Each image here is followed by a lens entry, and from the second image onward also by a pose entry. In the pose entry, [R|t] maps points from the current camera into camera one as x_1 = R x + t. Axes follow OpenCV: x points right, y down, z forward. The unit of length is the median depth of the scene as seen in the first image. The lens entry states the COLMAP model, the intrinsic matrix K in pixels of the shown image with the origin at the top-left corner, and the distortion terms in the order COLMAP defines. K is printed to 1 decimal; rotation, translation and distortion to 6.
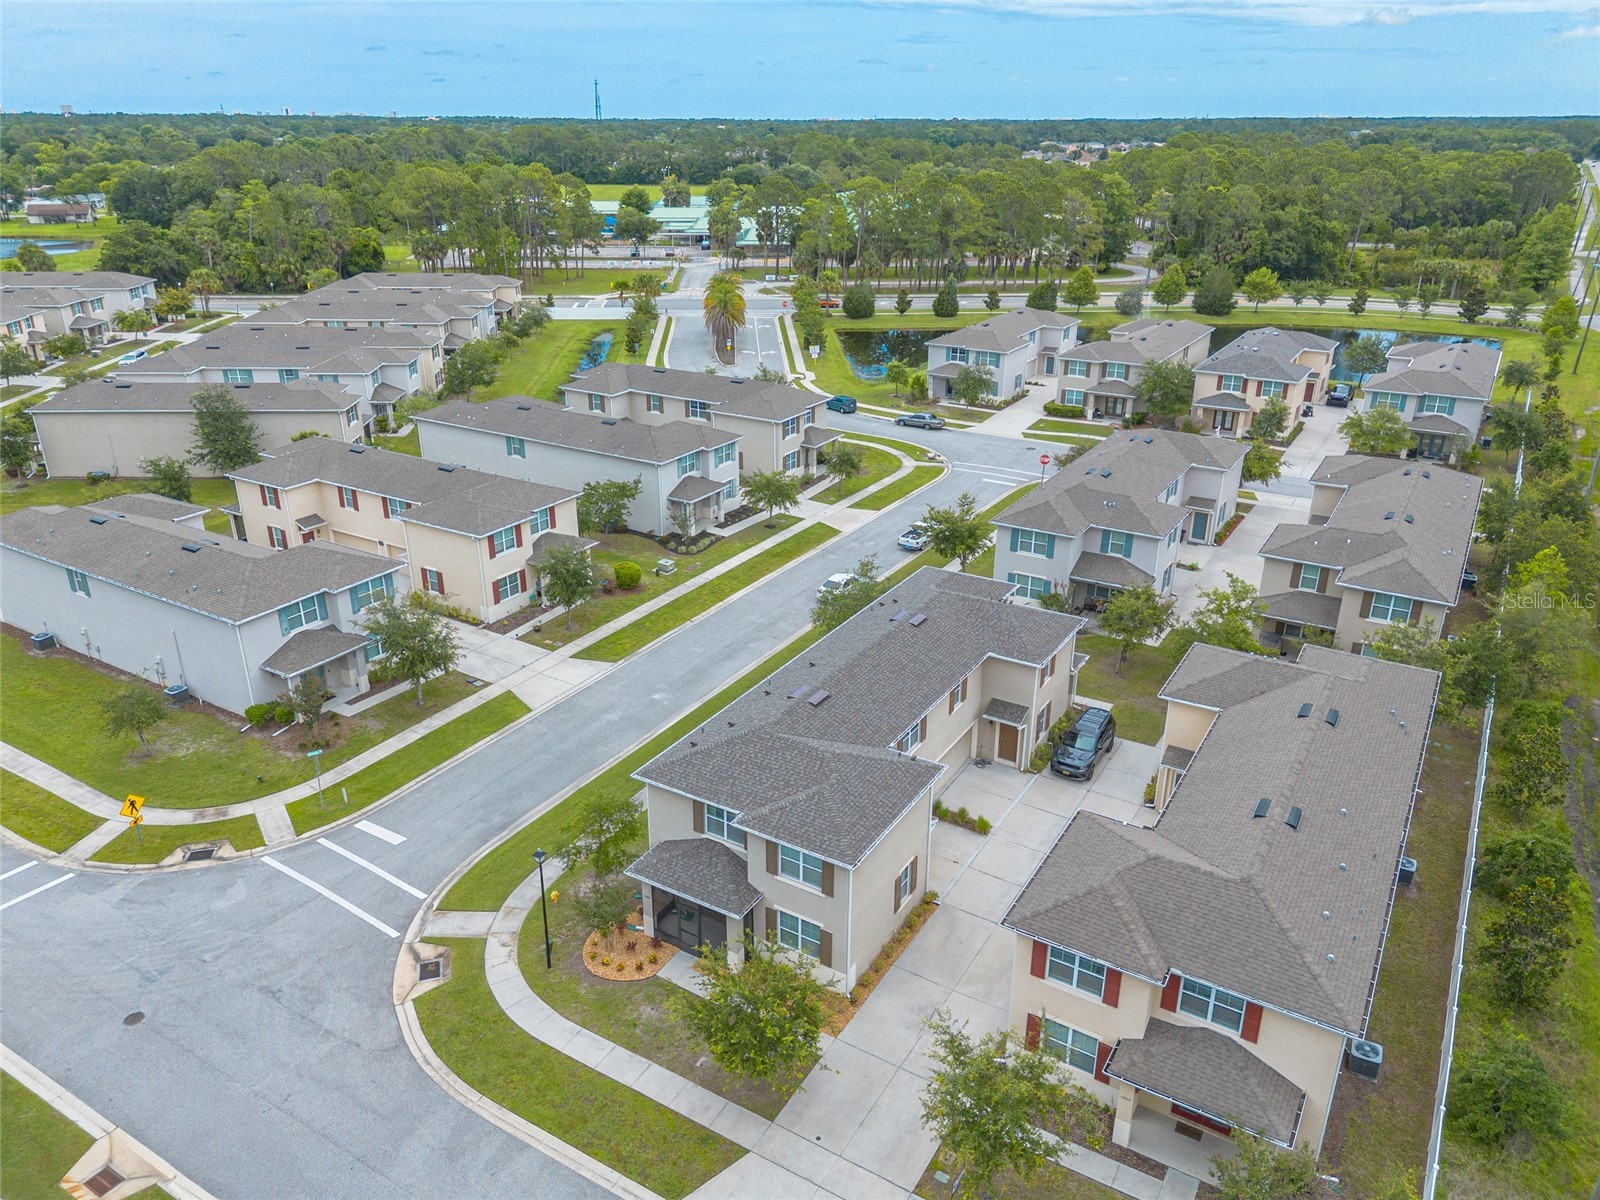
lens RADIAL K [[1133.0, 0, 798.2], [0, 1133.0, 616.1], [0, 0, 1]] dist [0.077691, -0.072815]
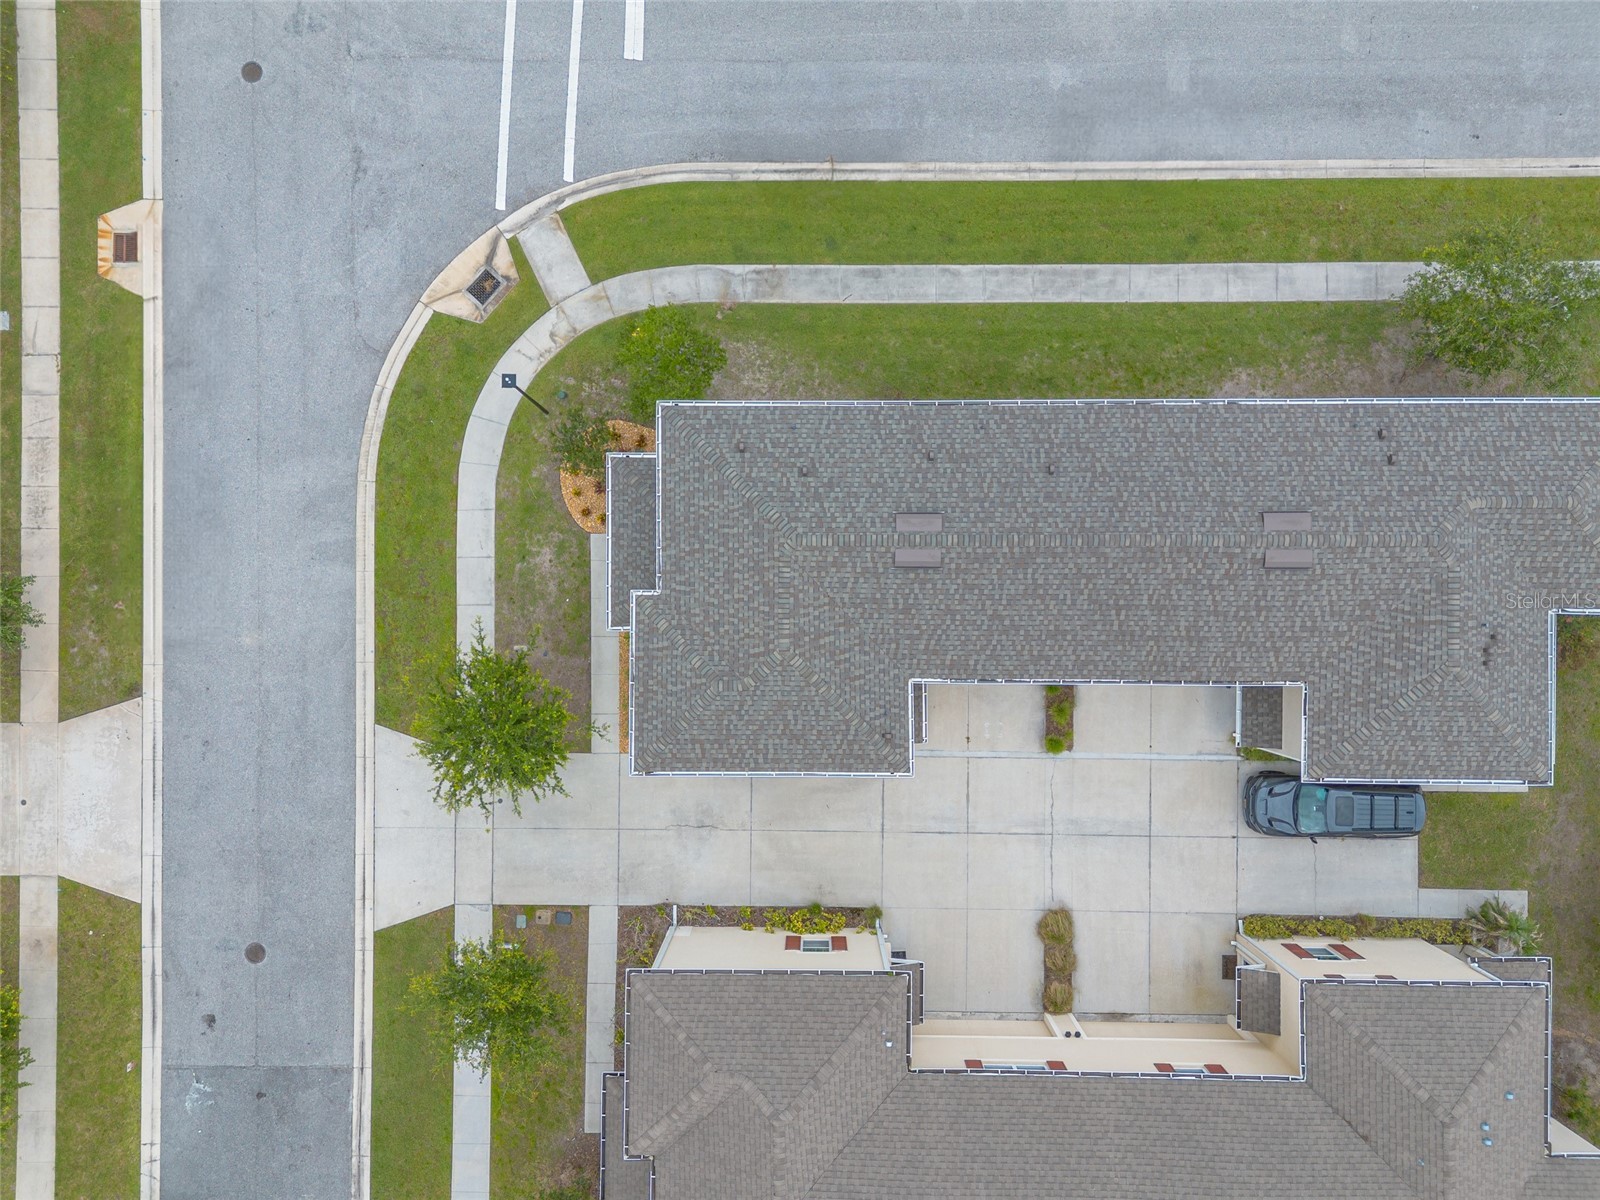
lens RADIAL K [[1133.0, 0, 798.2], [0, 1133.0, 616.1], [0, 0, 1]] dist [0.077691, -0.072815]
pose [[0.516758, 0.856132, 0.000249, 0.005789], [-0.330184, 0.199029, 0.922695, -0.268569], [0.789899, -0.476892, 0.385531, 0.388134]]
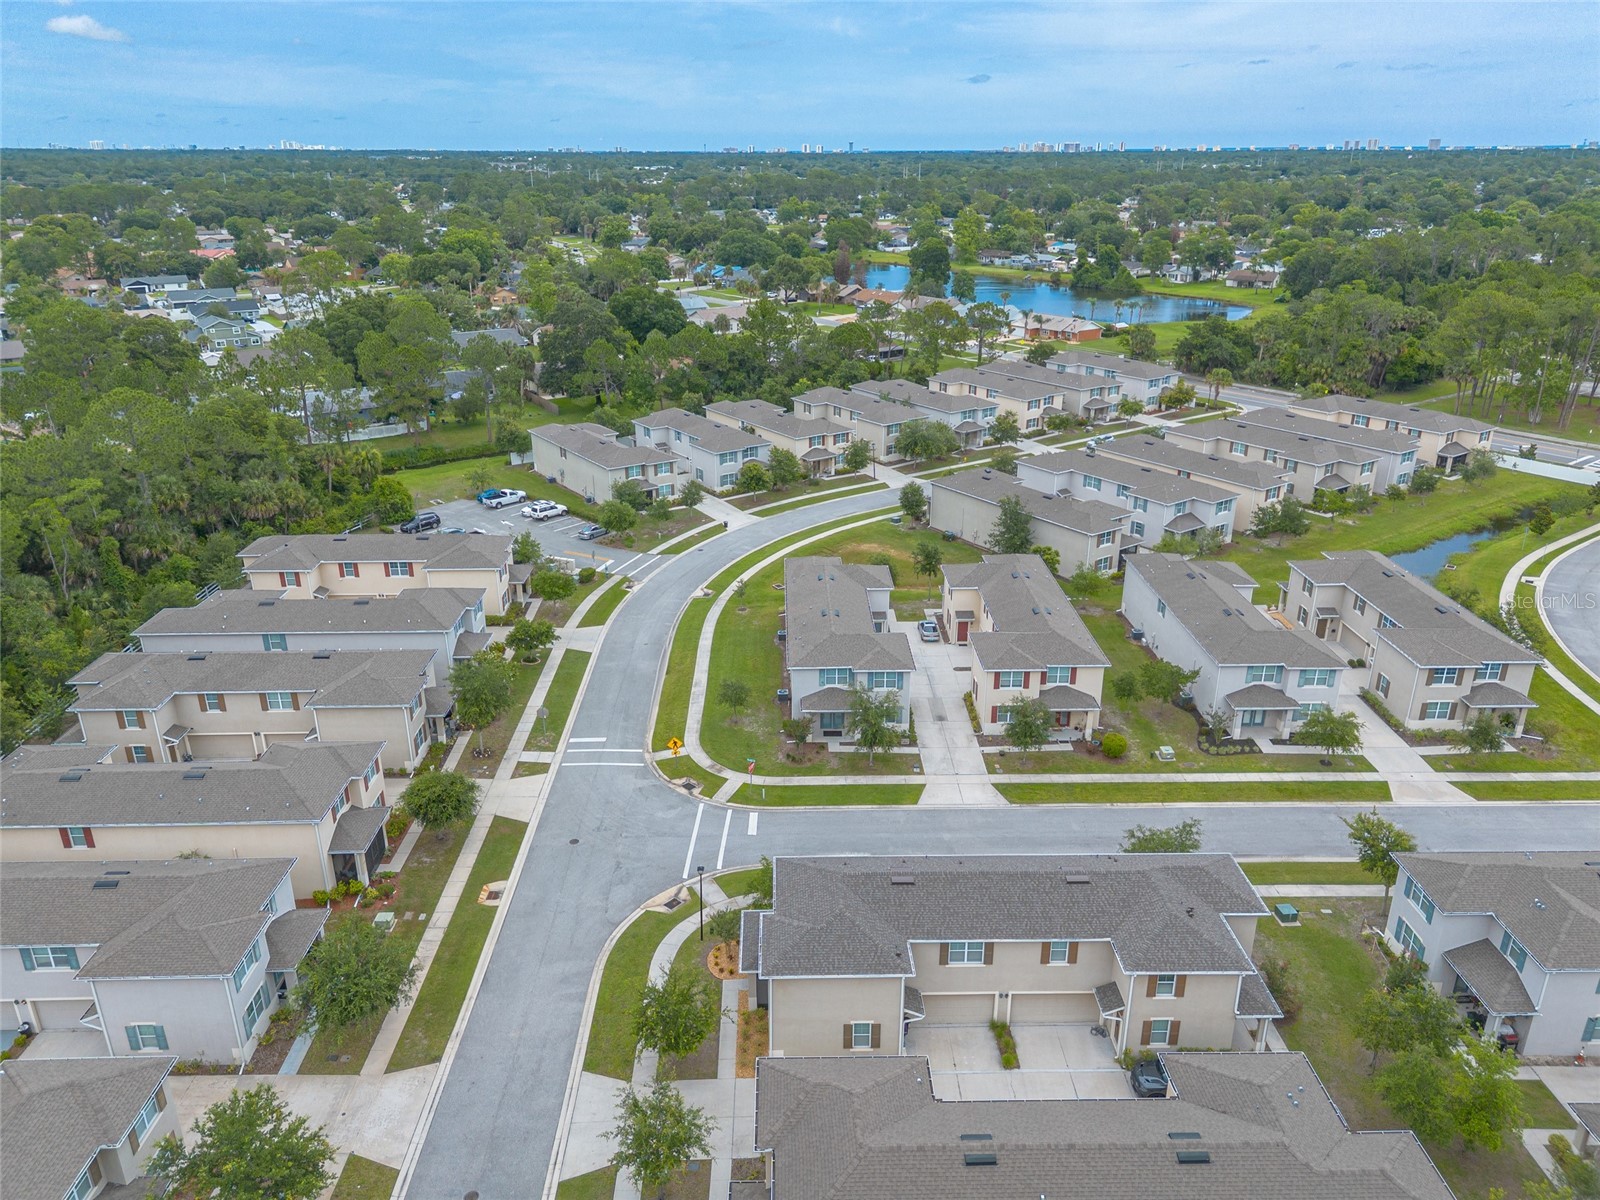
lens RADIAL K [[1133.0, 0, 798.2], [0, 1133.0, 616.1], [0, 0, 1]] dist [0.077691, -0.072815]
pose [[0.537351, 0.319323, -0.780568, 0.496676], [-0.335687, 0.930053, 0.149386, -0.206576], [0.773672, 0.181754, 0.606958, 0.028403]]
